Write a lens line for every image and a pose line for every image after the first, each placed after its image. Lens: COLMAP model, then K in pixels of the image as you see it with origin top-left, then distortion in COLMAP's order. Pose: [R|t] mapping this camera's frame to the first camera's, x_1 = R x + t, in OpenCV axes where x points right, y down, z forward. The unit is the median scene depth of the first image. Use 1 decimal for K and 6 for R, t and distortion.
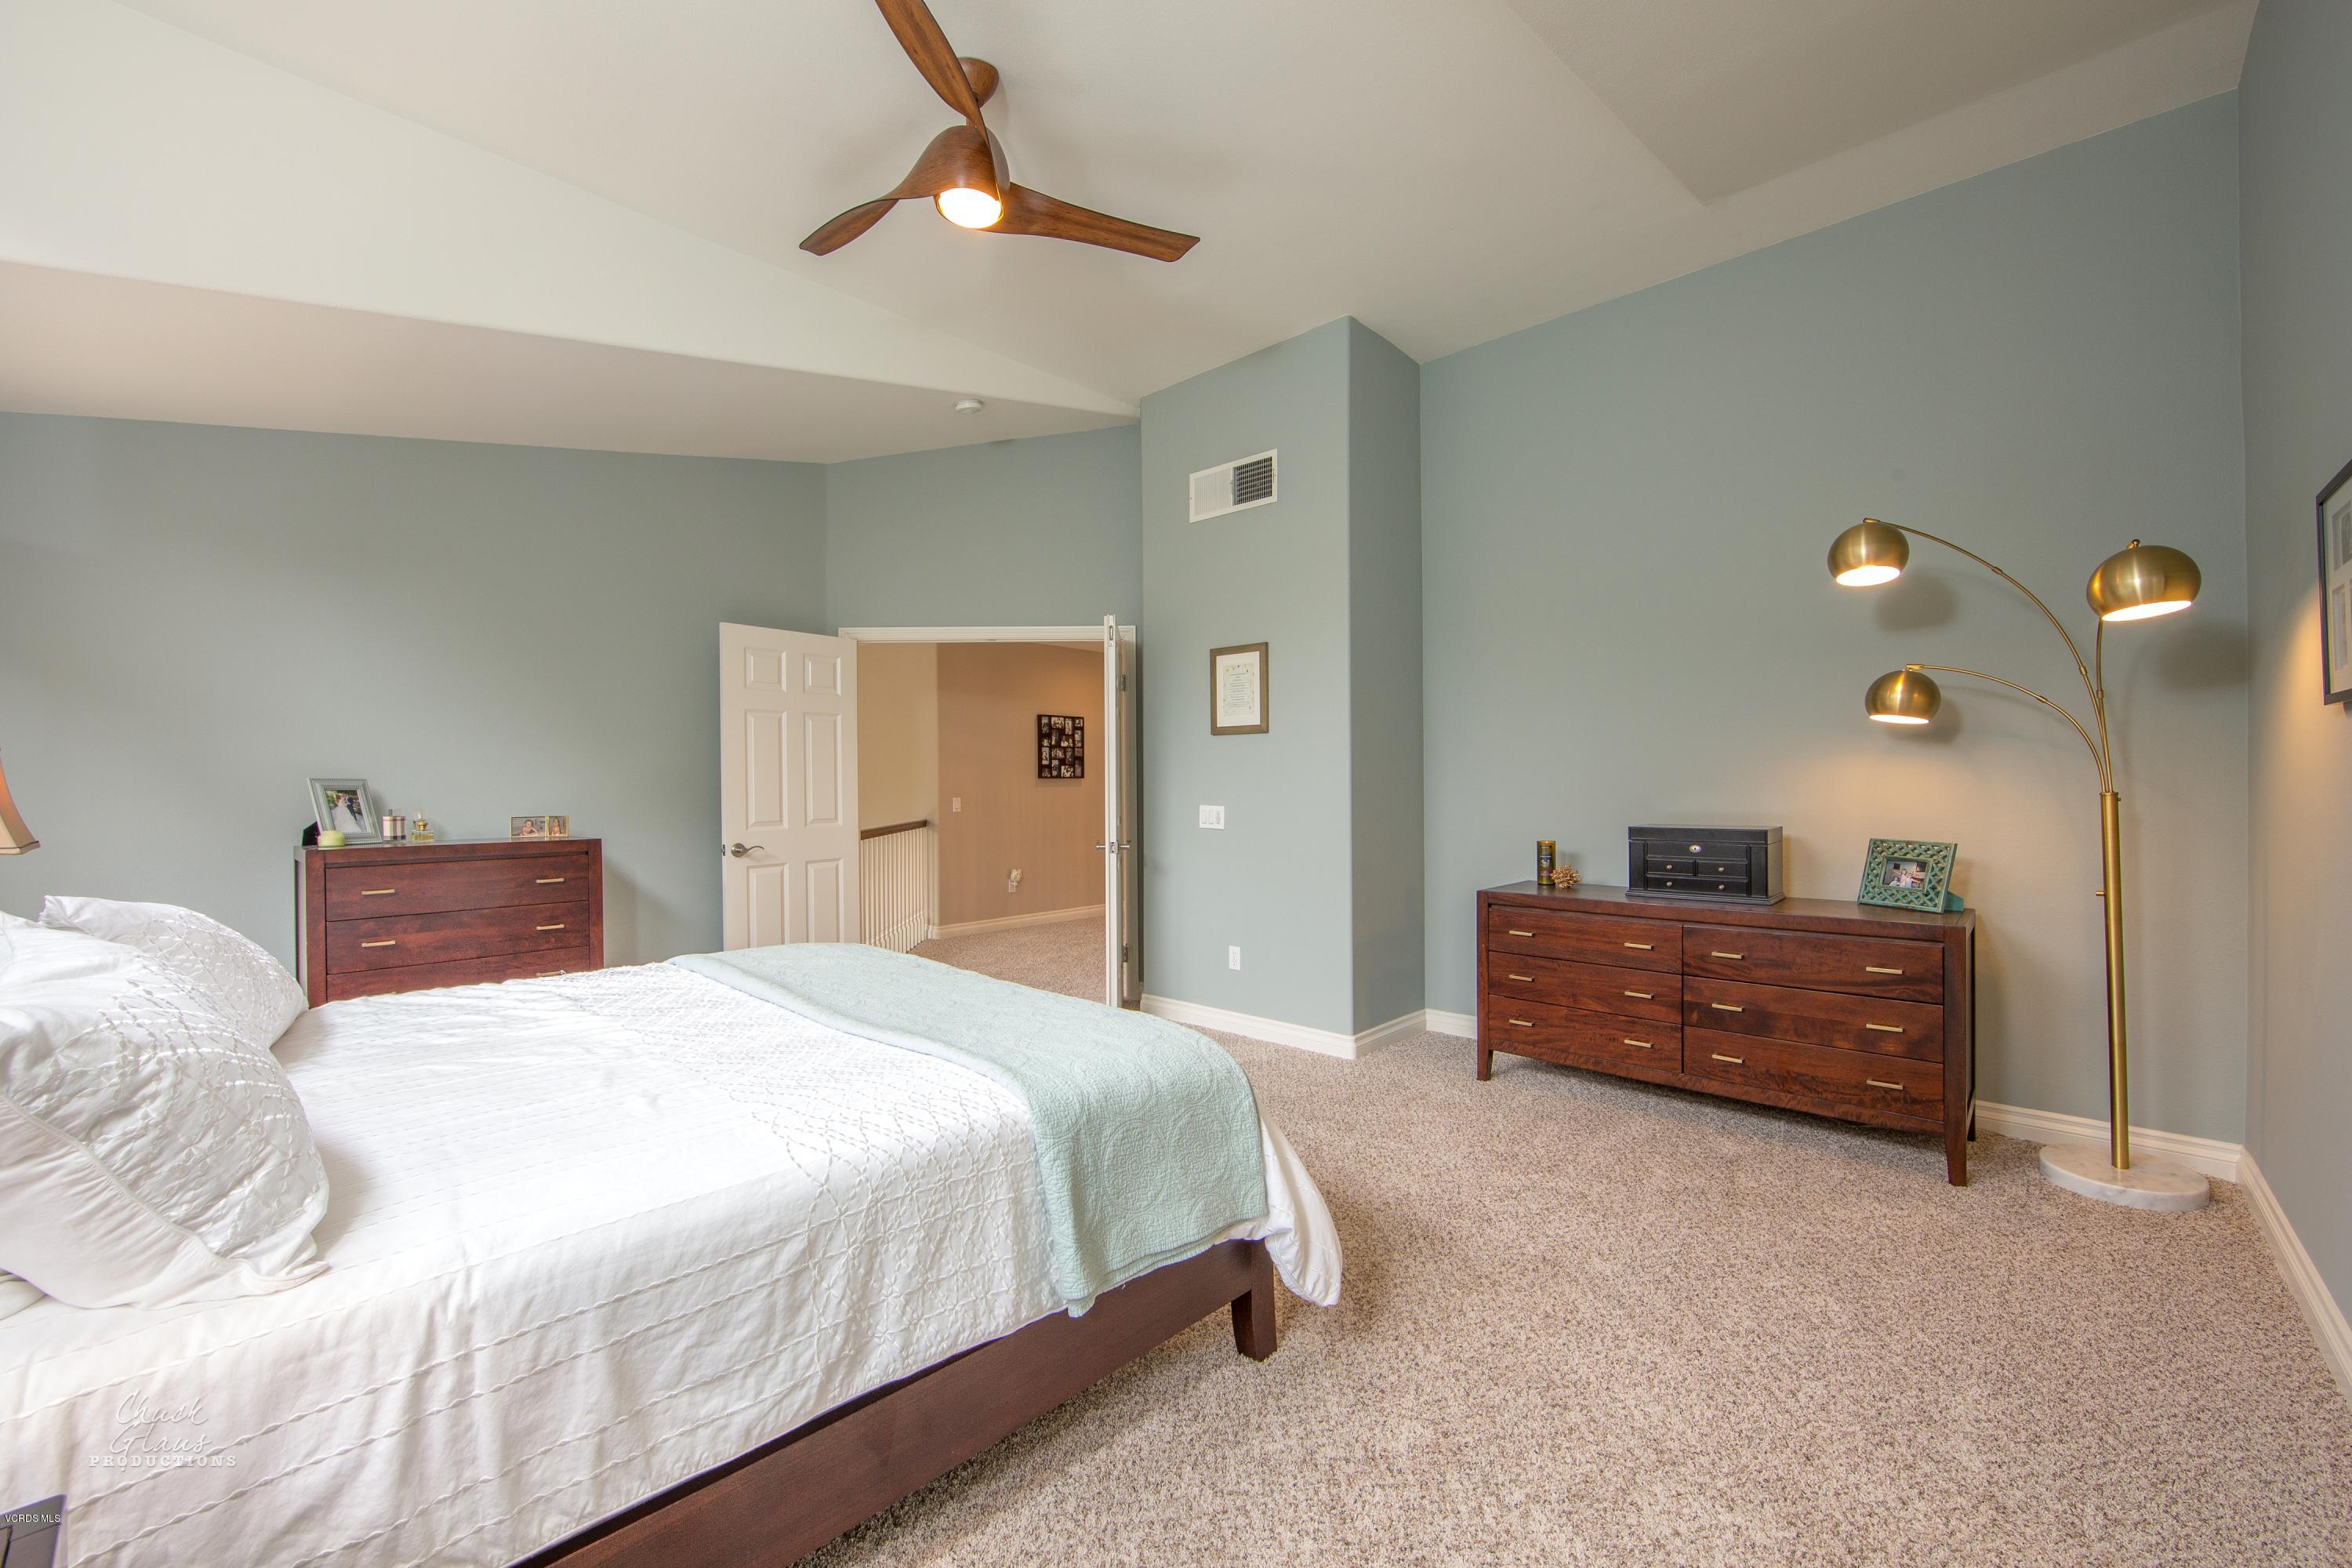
lens RADIAL K [[930.6, 0, 1173.2], [0, 930.6, 780.3], [0, 0, 1]] dist [-0.001008, 0.000030]
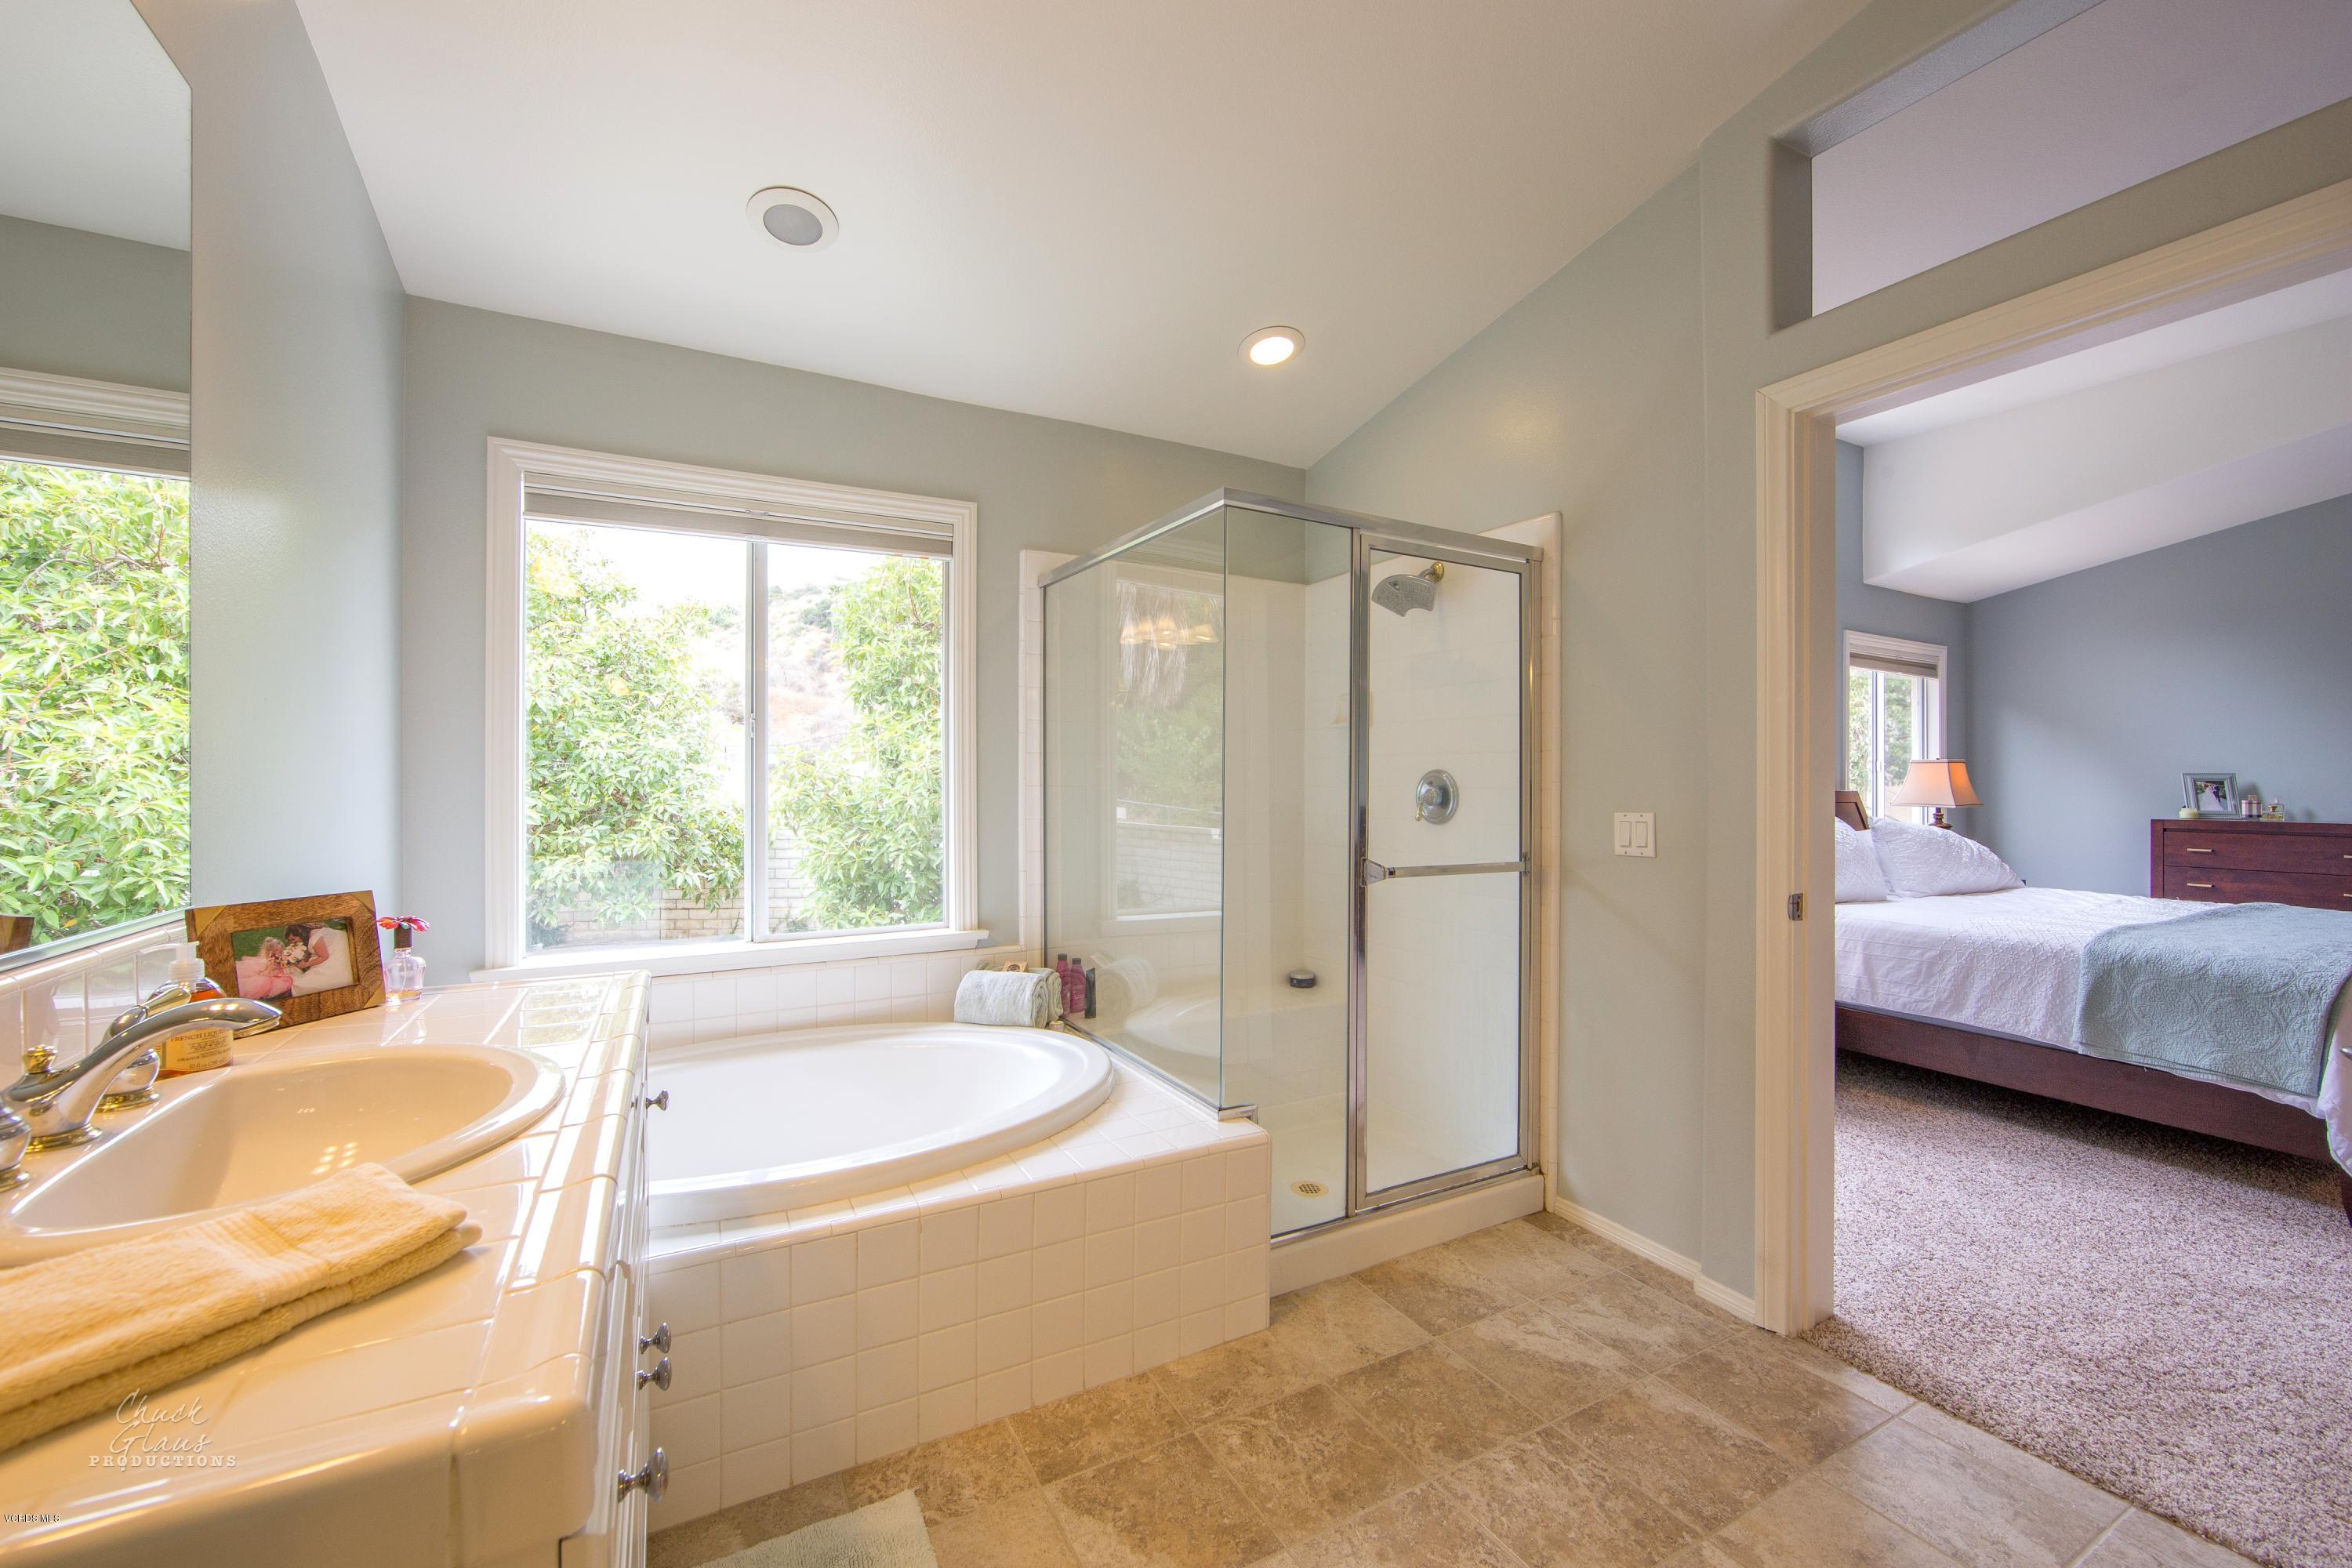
lens RADIAL K [[930.6, 0, 1184.1], [0, 930.6, 782.1], [0, 0, 1]] dist [-0.001008, 0.000030]
pose [[-0.313186, 0.004613, -0.949681, 1.047178], [0.001252, 0.999989, 0.004445, 0.004203], [0.949691, 0.000203, -0.313188, -0.067015]]
